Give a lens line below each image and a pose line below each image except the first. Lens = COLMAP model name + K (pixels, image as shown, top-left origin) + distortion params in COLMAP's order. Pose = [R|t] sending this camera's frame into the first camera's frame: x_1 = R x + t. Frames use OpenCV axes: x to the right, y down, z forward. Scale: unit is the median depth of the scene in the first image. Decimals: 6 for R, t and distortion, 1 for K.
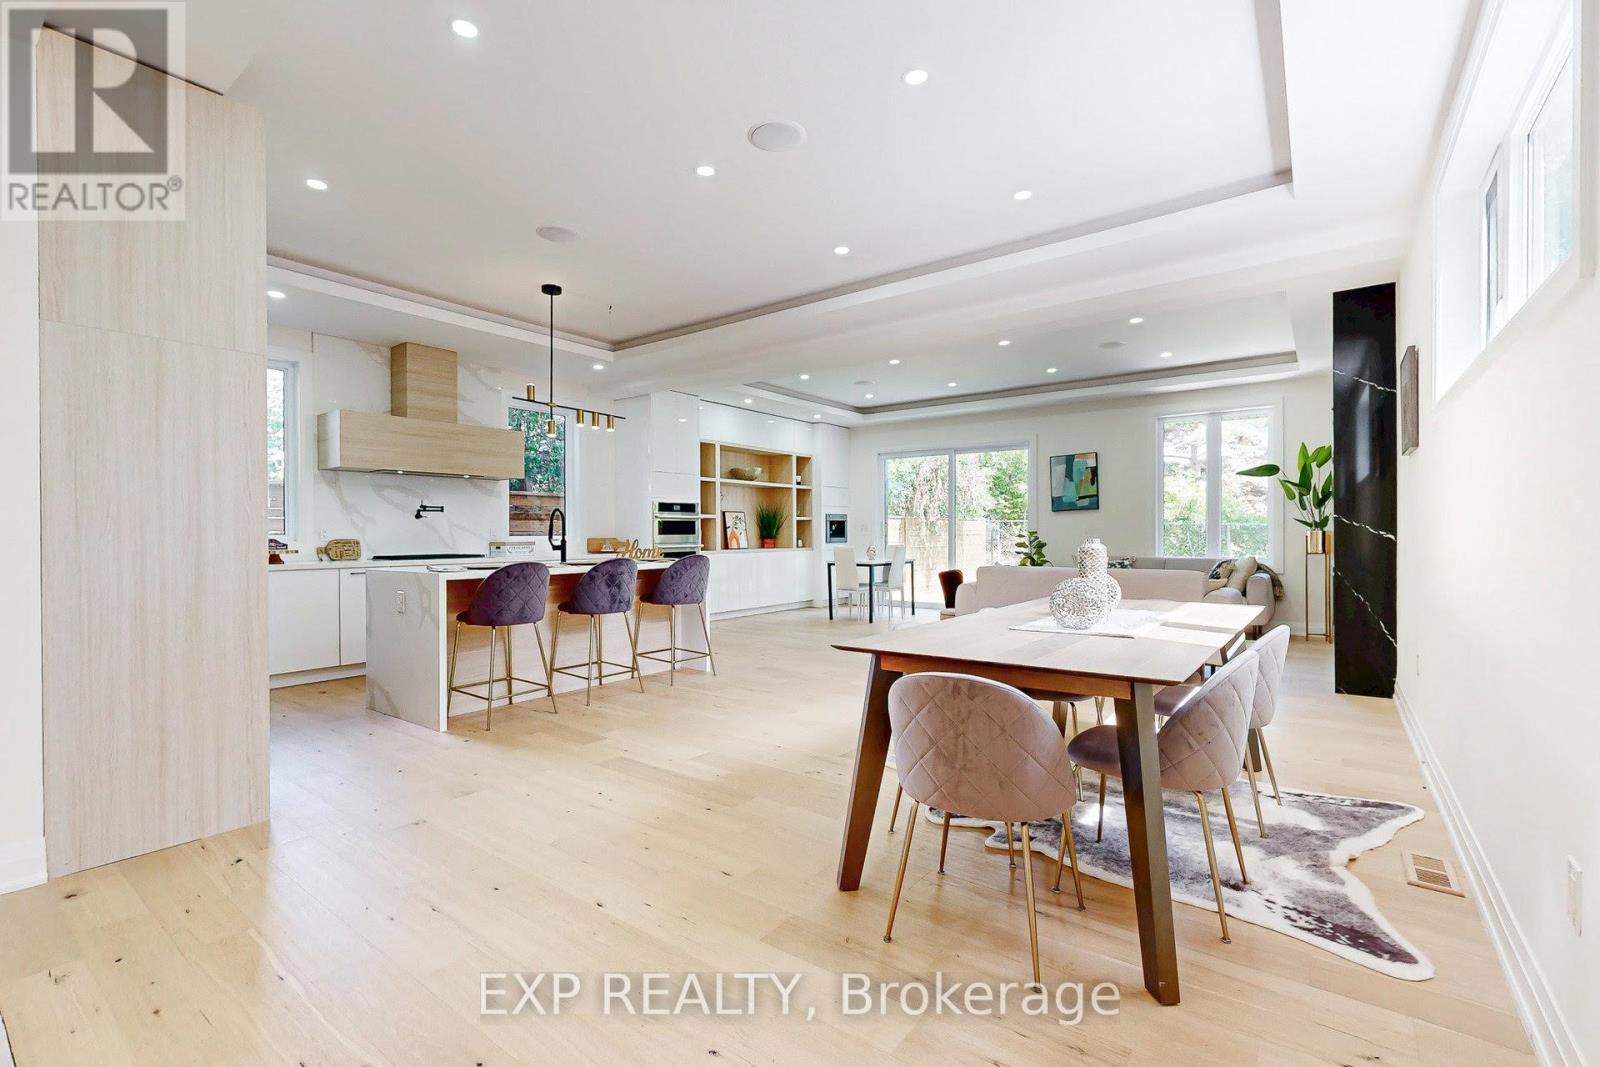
lens RADIAL K [[726.6, 0, 723.4], [0, 726.6, 533.8], [0, 0, 1]] dist [-0.000249, -0.000118]
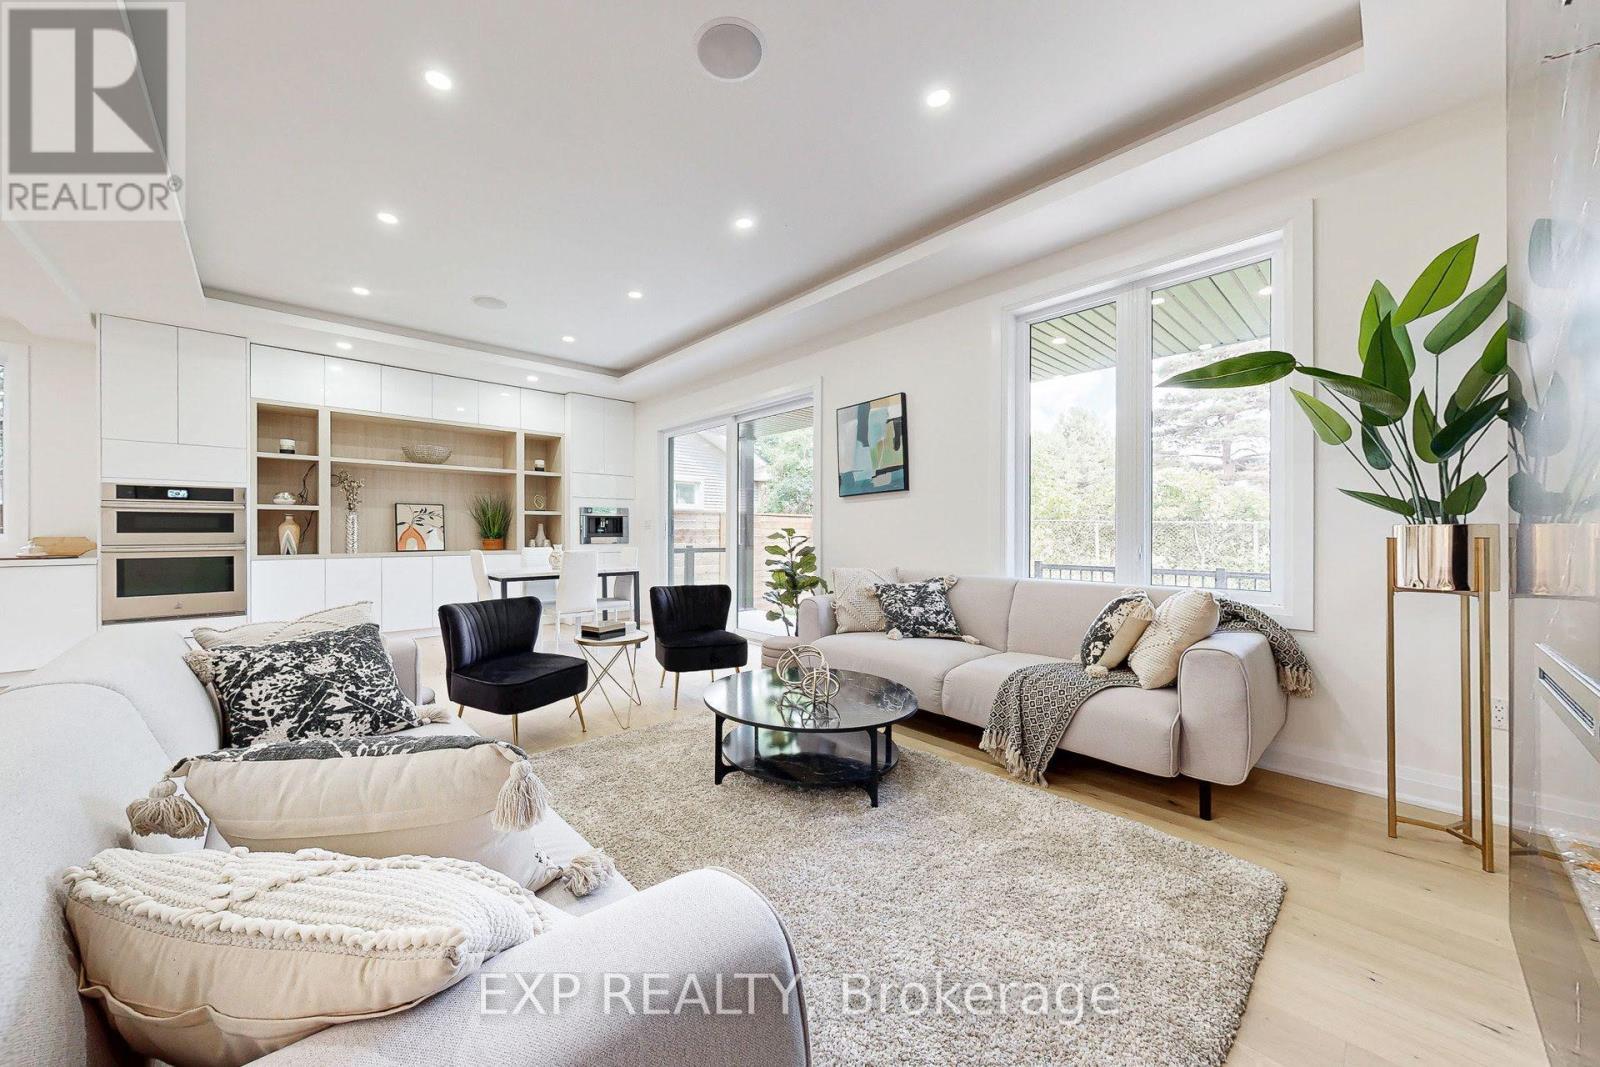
lens RADIAL K [[516.6, 0, 663.2], [0, 516.6, 530.2], [0, 0, 1]] dist [0.000769, 0.000058]
pose [[0.964221, 0.000474, -0.265098, 0.520869], [-0.001870, 0.999986, -0.005014, 0.000651], [0.265091, 0.005330, 0.964209, 0.654463]]
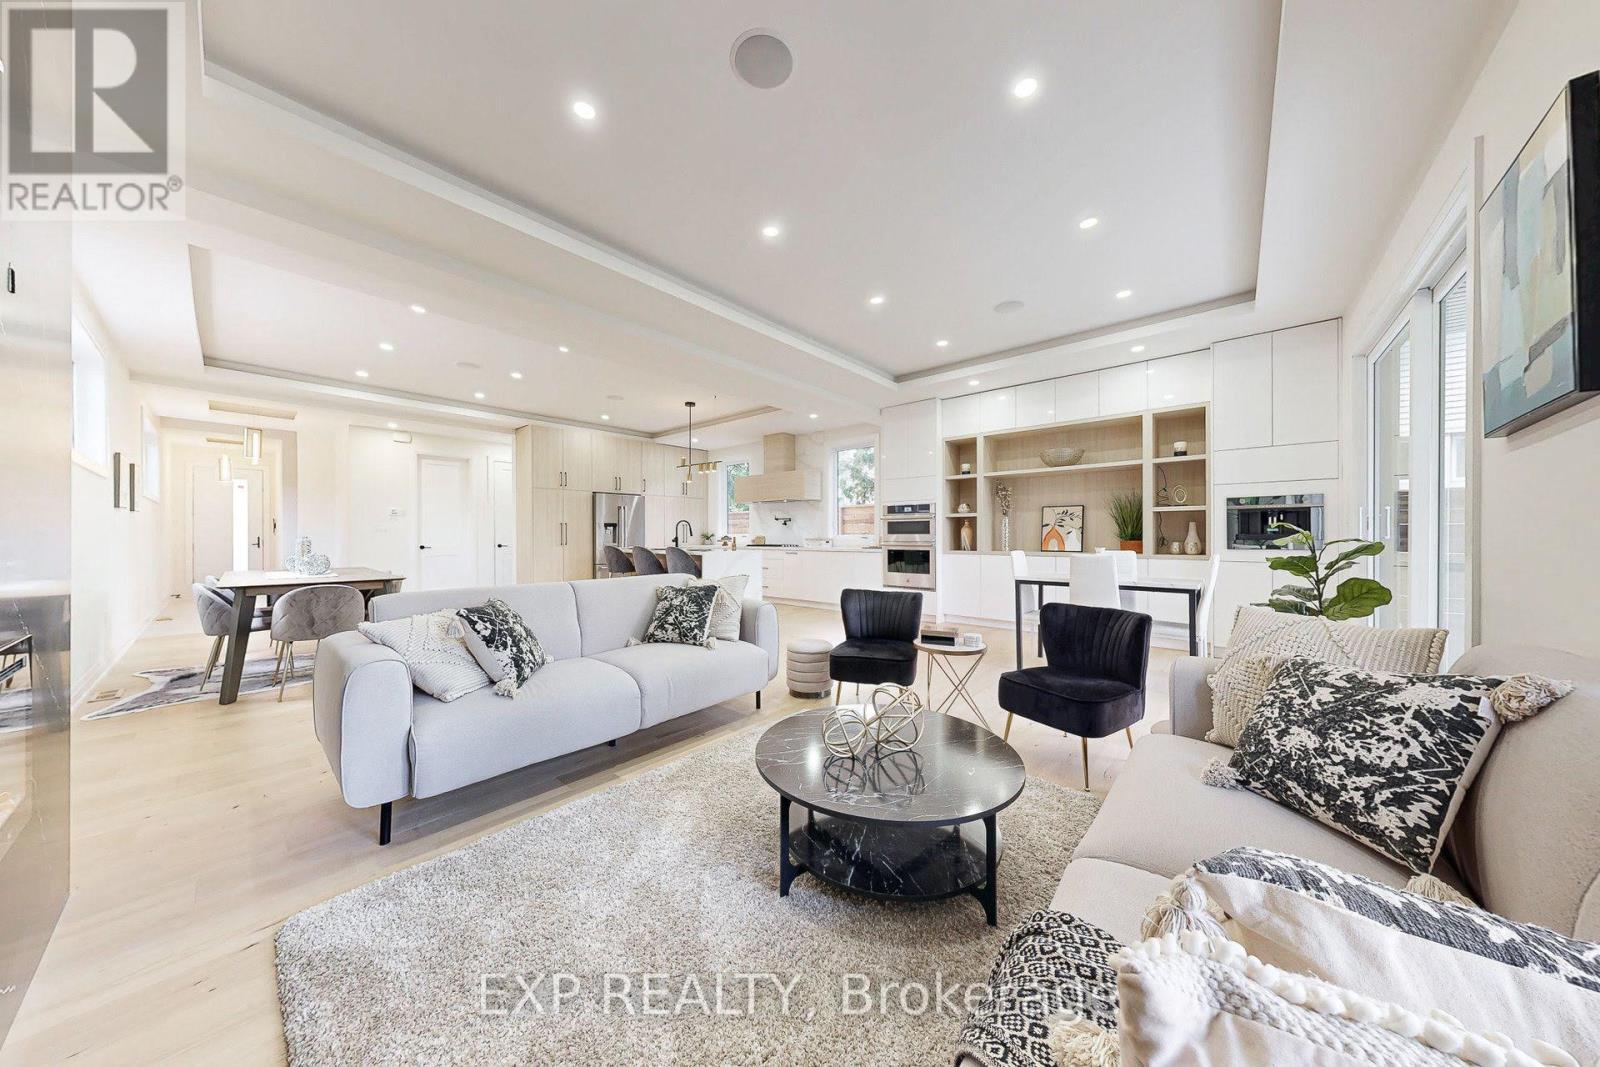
lens RADIAL K [[514.8, 0, 830.7], [0, 514.8, 532.3], [0, 0, 1]] dist [0.016837, 0.000000]
pose [[-0.003299, 0.000130, -0.999995, 0.747574], [0.001582, 0.999999, 0.000125, -0.002019], [0.999993, -0.001581, -0.003300, 0.935699]]
